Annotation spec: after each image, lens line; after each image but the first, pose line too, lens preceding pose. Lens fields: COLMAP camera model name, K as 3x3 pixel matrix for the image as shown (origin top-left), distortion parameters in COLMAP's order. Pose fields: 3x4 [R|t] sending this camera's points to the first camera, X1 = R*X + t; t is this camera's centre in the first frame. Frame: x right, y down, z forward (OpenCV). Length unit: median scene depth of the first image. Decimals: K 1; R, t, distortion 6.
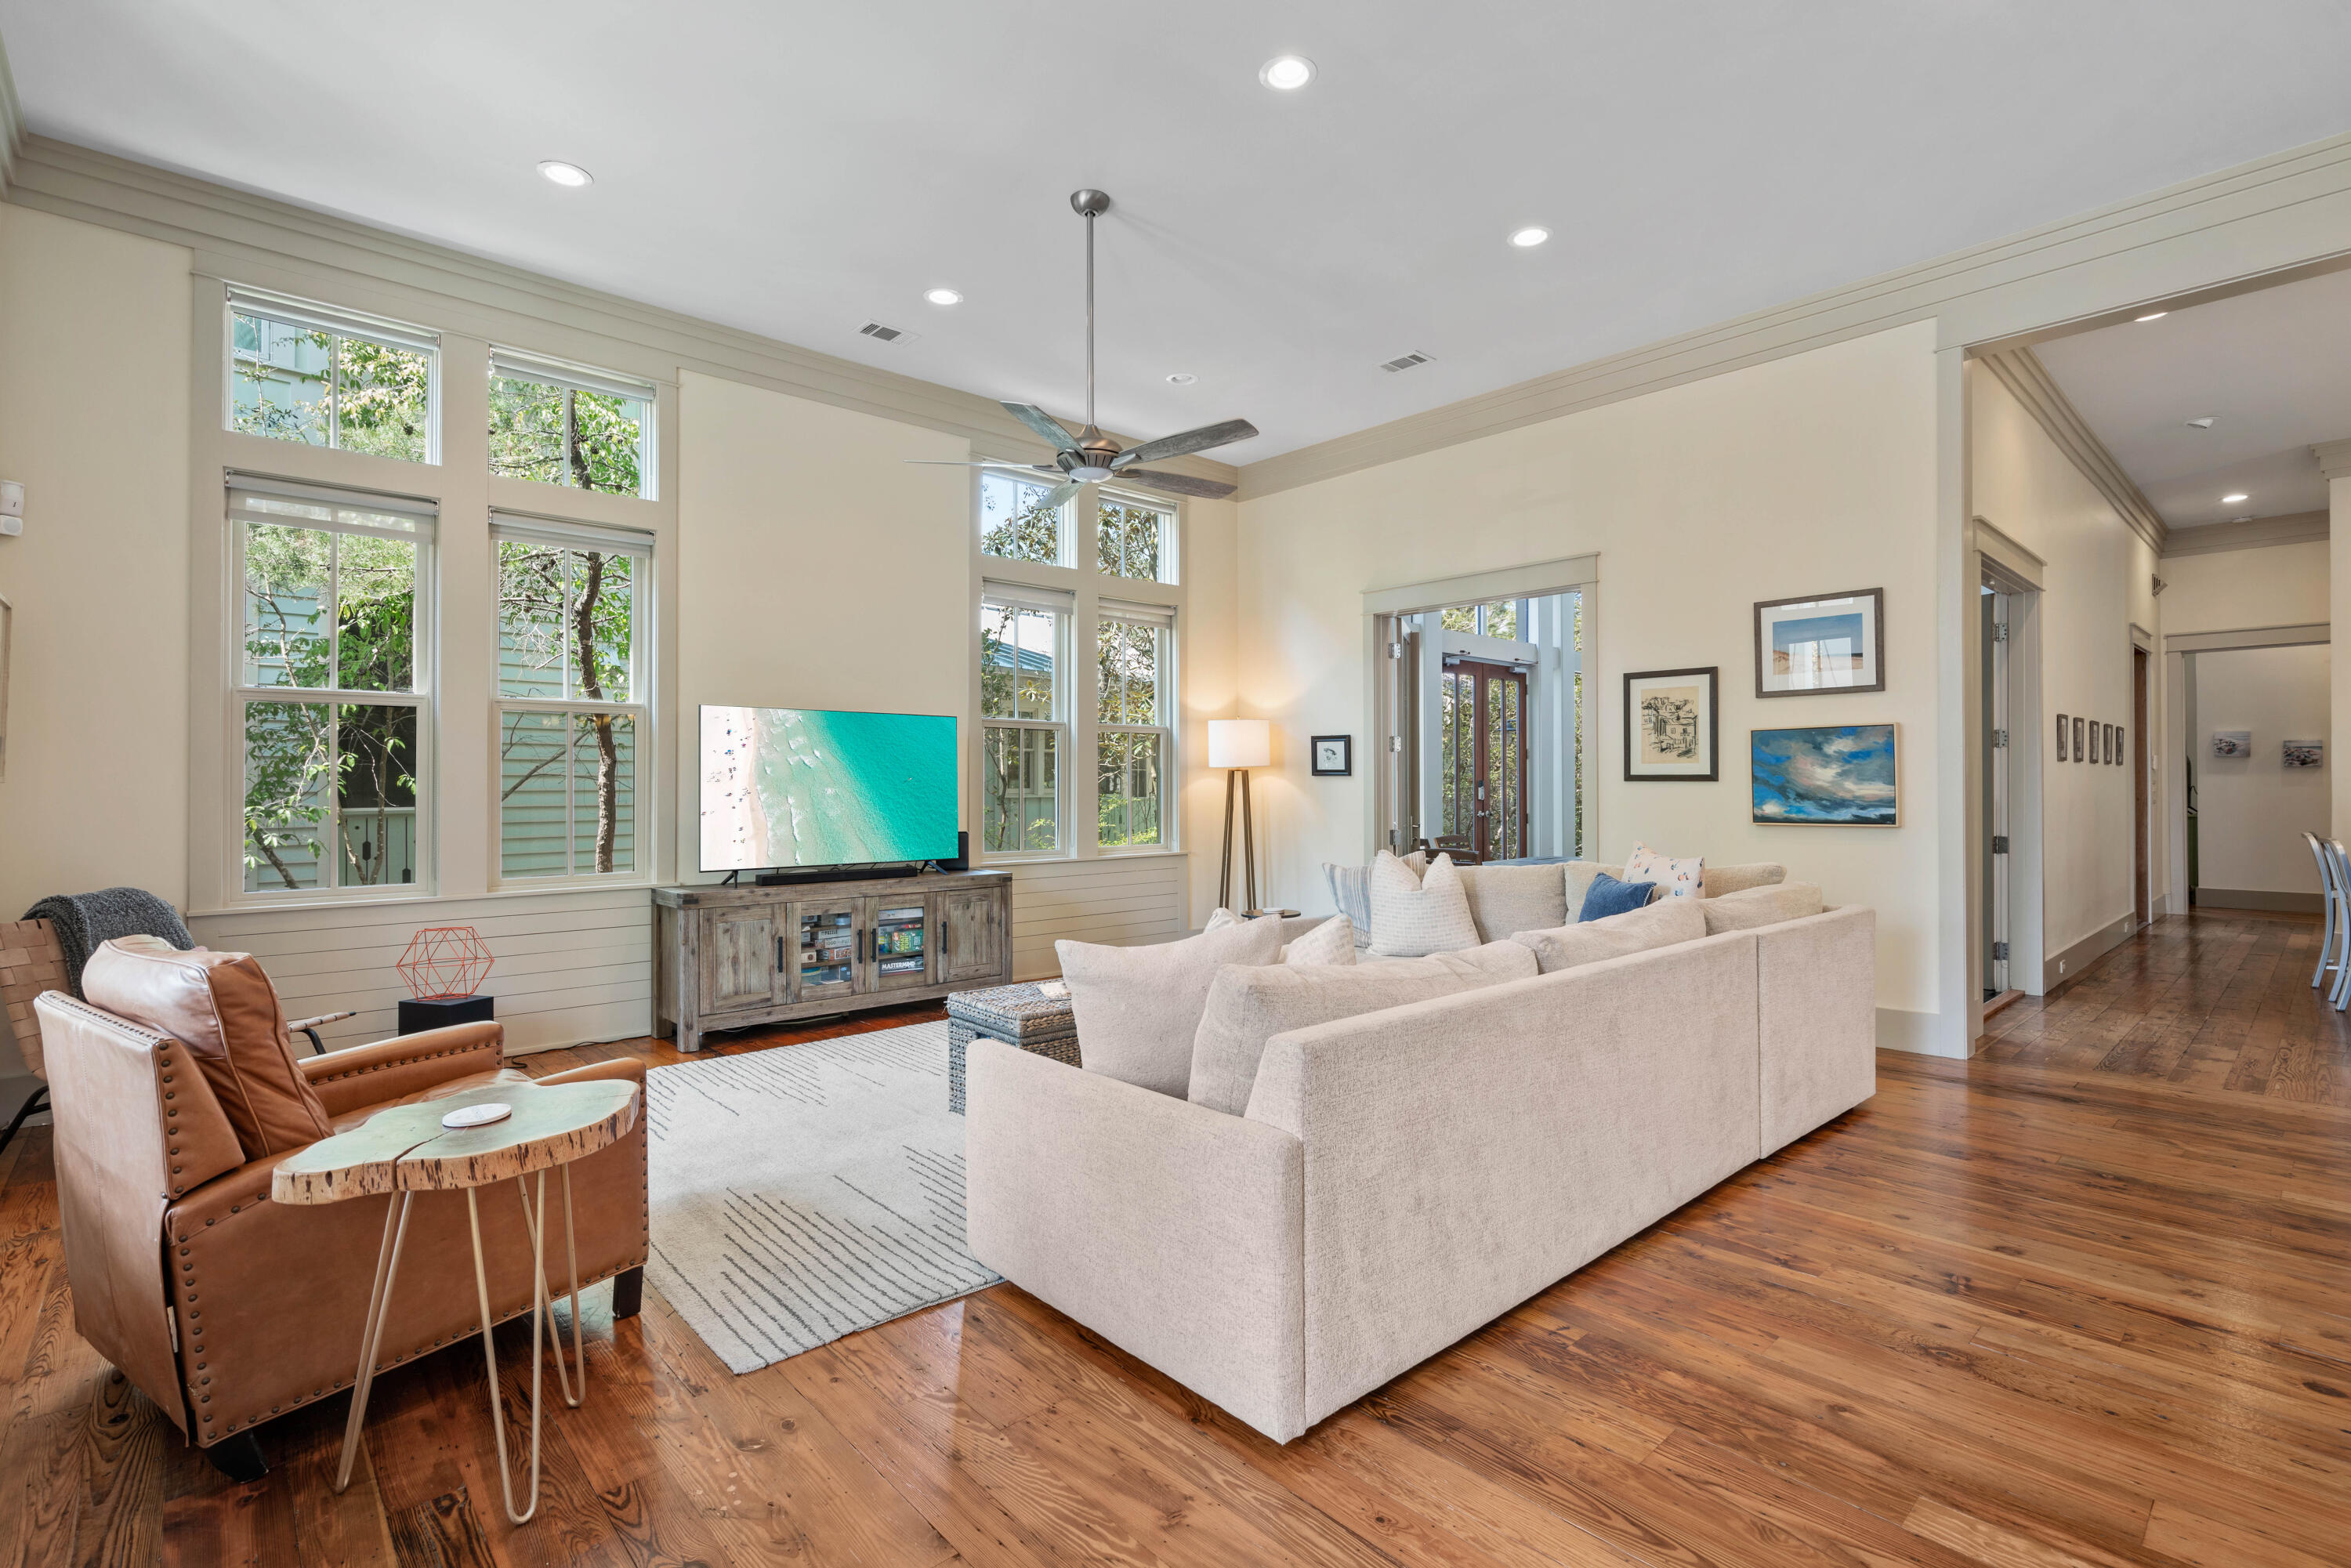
lens RADIAL K [[1081.2, 0, 1169.4], [0, 1081.2, 775.6], [0, 0, 1]] dist [-0.003625, 0.000573]
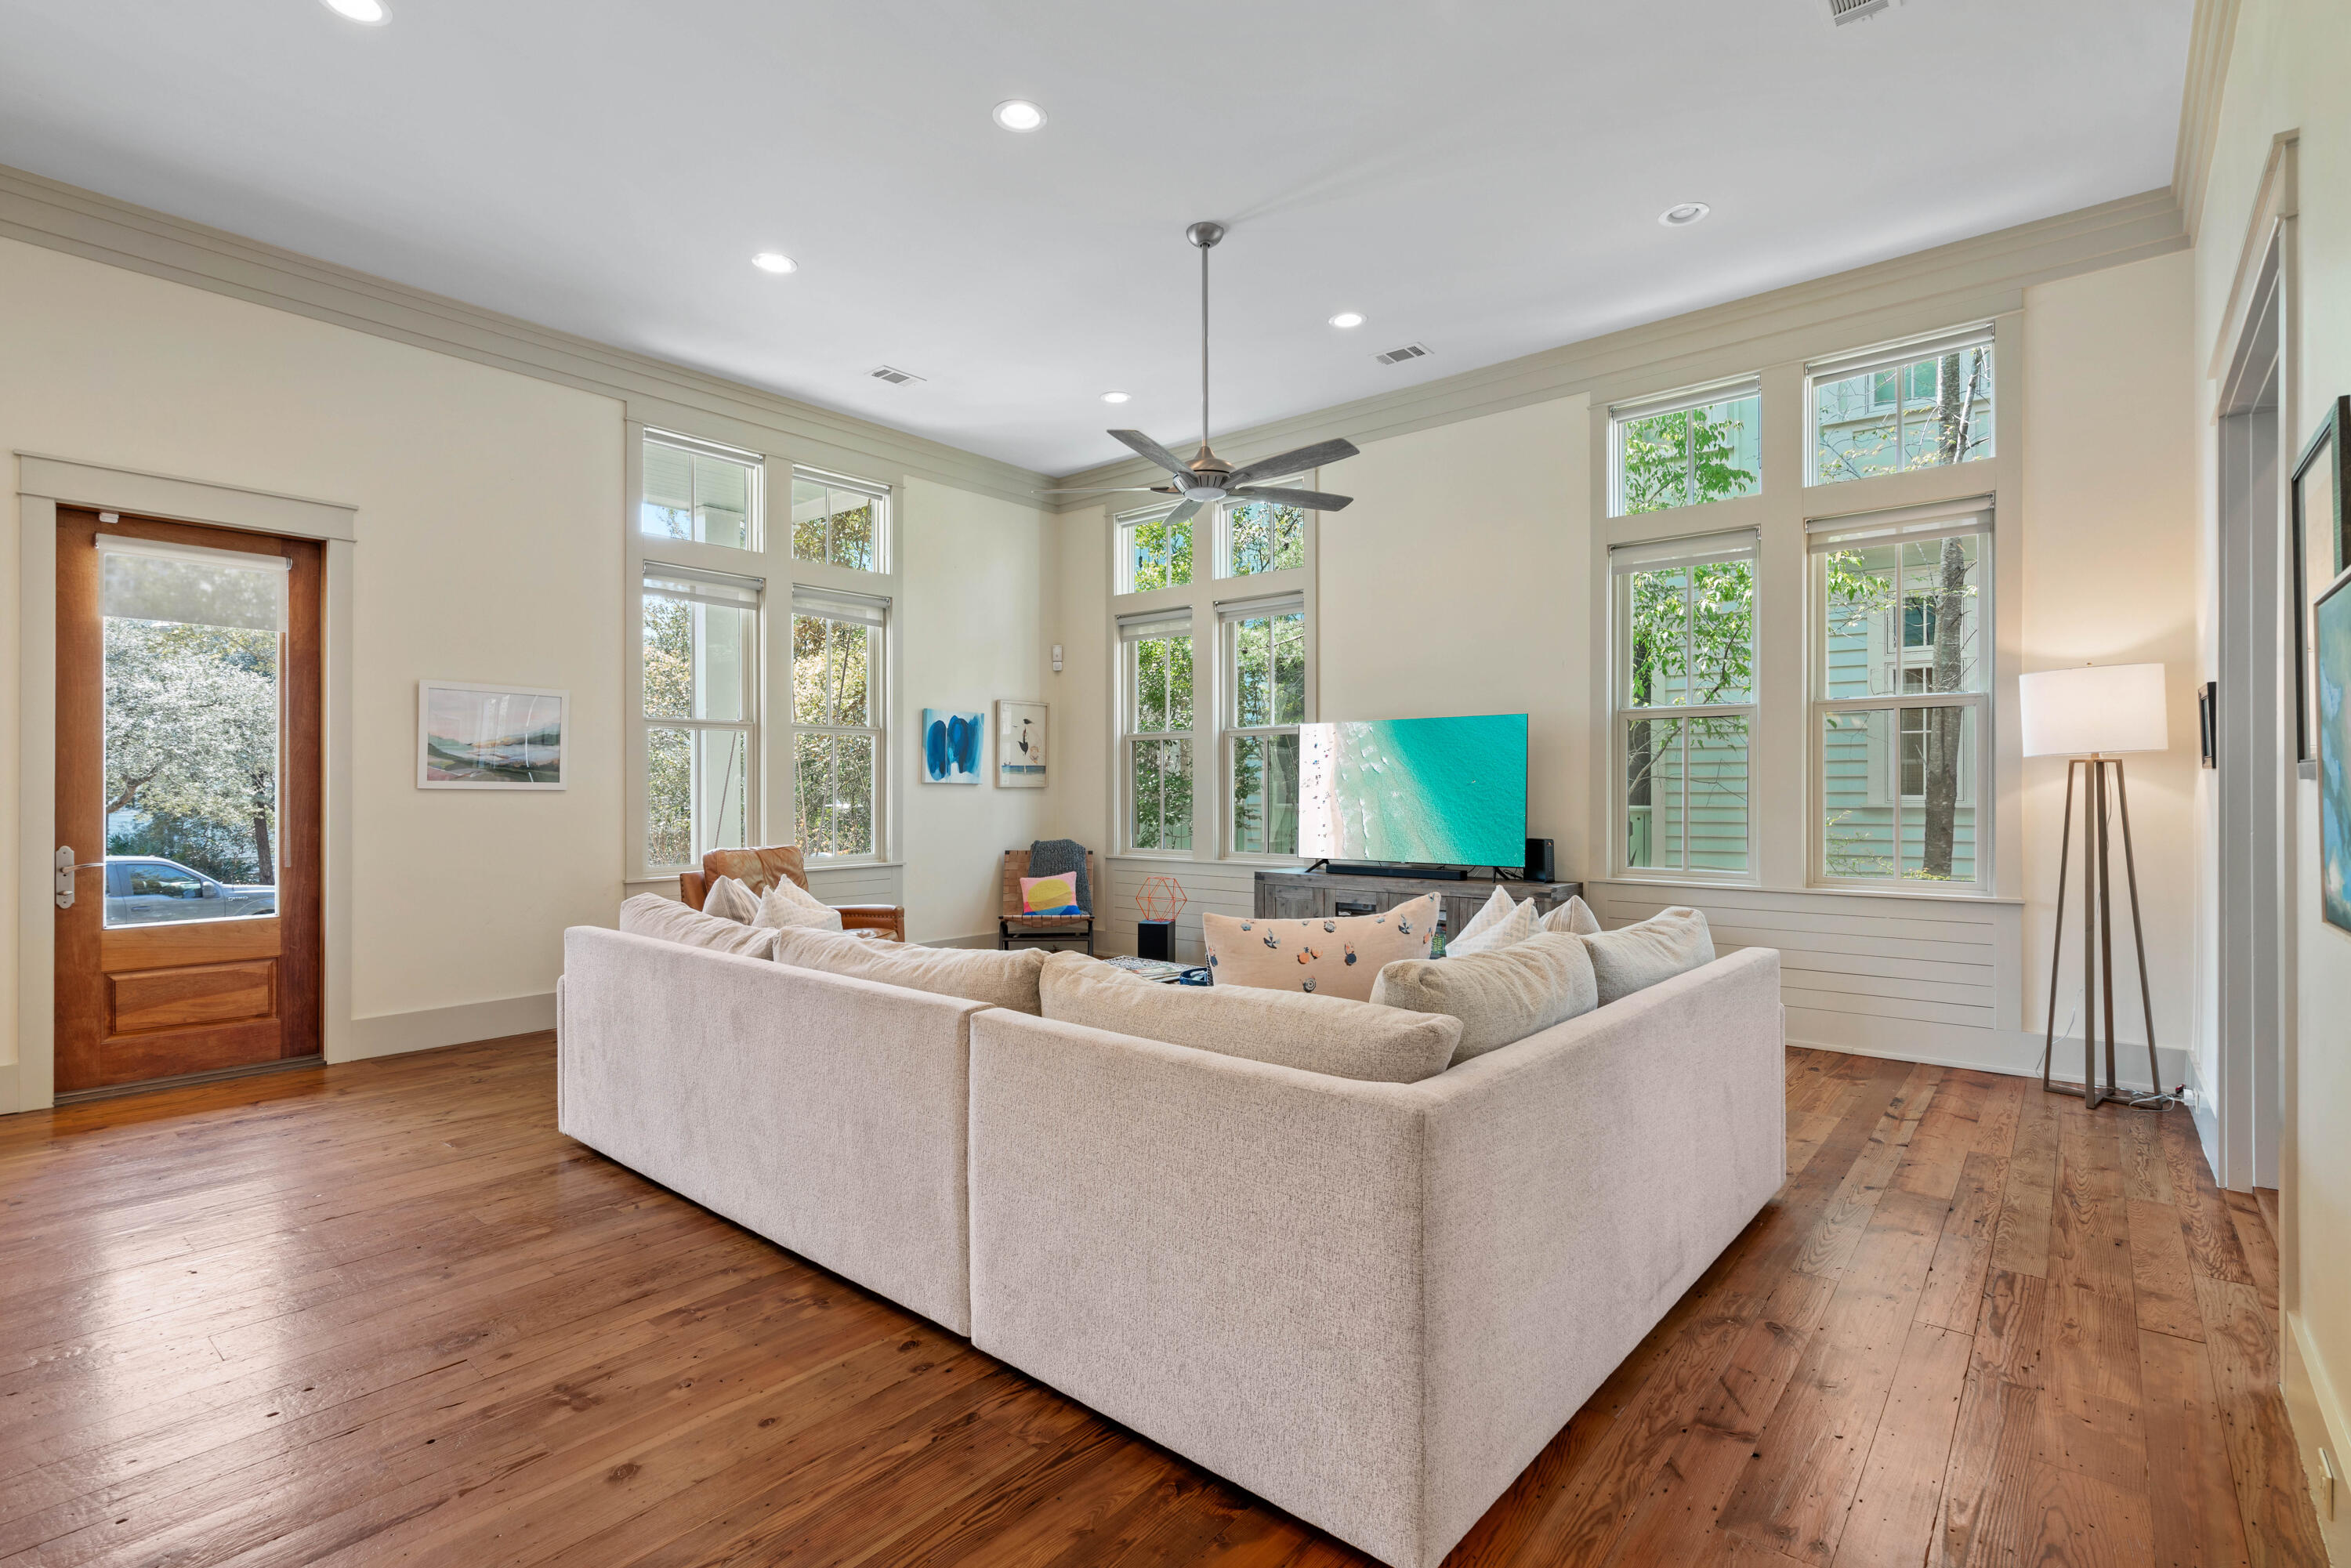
lens RADIAL K [[1097.3, 0, 1152.6], [0, 1097.3, 788.4], [0, 0, 1]] dist [-0.002339, 0.000629]
pose [[0.132456, 0.002265, -0.991186, 0.772414], [0.009226, 0.999951, 0.003518, 0.002075], [0.991146, -0.009610, 0.132429, 0.634558]]
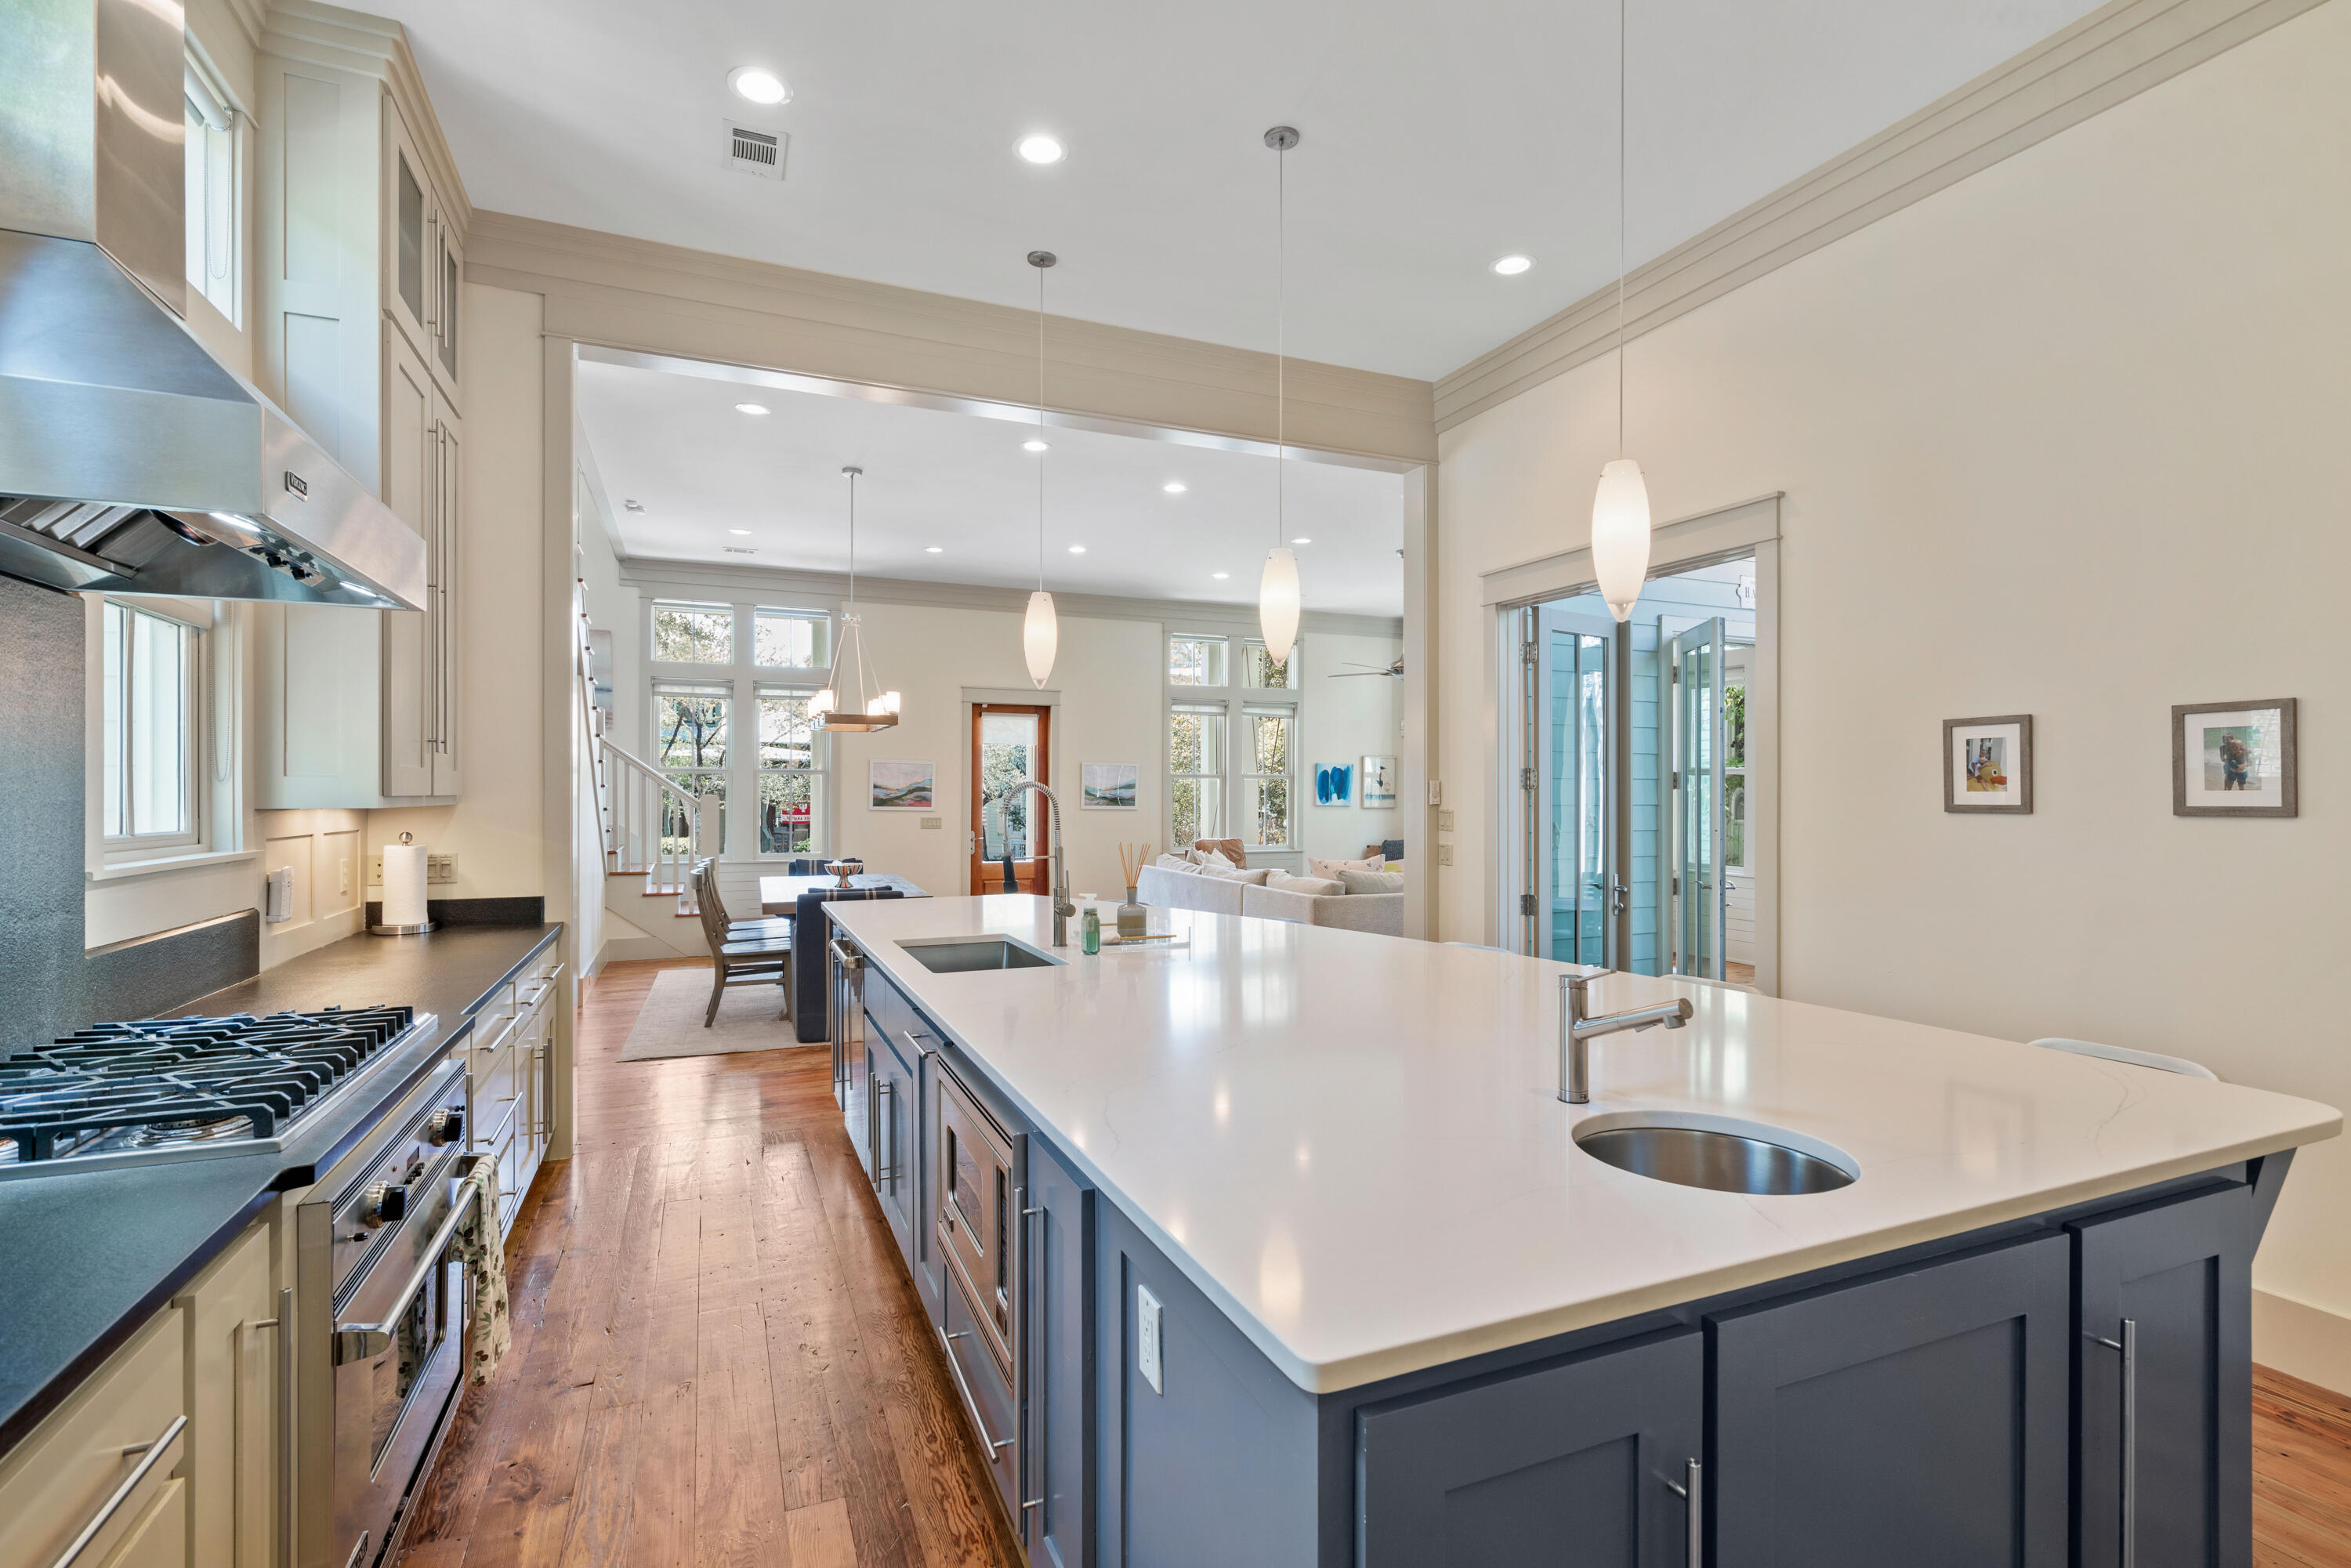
lens RADIAL K [[1076.4, 0, 1167.1], [0, 1076.4, 794.6], [0, 0, 1]] dist [-0.007866, 0.003392]
pose [[-0.324705, 0.002796, -0.945811, 1.727165], [0.005659, 0.999983, 0.001013, -0.030410], [0.945798, -0.005023, -0.324716, 0.991190]]
